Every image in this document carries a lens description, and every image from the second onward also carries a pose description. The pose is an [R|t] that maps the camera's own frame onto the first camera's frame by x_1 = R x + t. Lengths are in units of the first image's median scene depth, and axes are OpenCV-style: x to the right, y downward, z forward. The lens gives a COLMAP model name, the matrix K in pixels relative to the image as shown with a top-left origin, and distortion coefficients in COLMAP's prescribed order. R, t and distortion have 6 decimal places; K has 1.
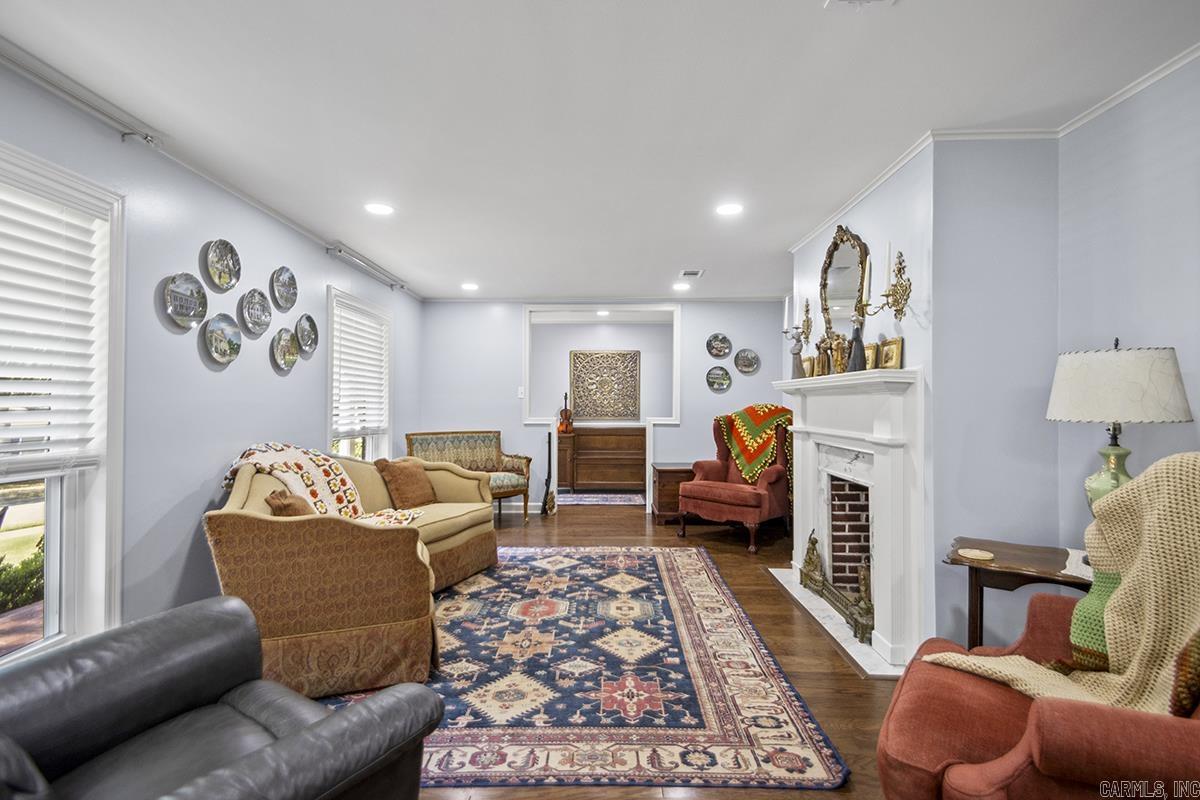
lens RADIAL K [[561.8, 0, 600.2], [0, 561.8, 403.5], [0, 0, 1]] dist [0.025255, -0.015448]
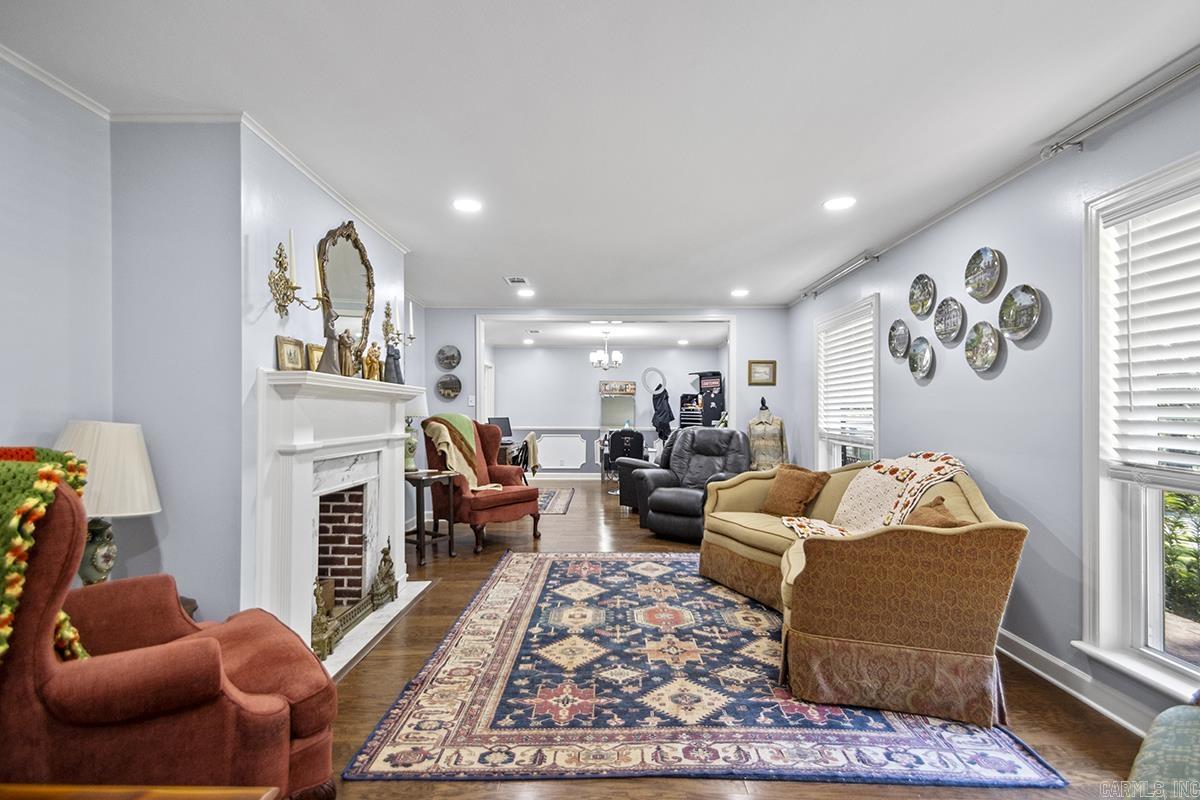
lens RADIAL K [[561.8, 0, 599.7], [0, 561.8, 406.3], [0, 0, 1]] dist [0.025255, -0.015448]
pose [[-0.999984, -0.004838, -0.002790, 0.009405], [-0.004802, 0.999908, -0.012700, 0.005053], [0.002851, -0.012687, -0.999915, 1.985845]]
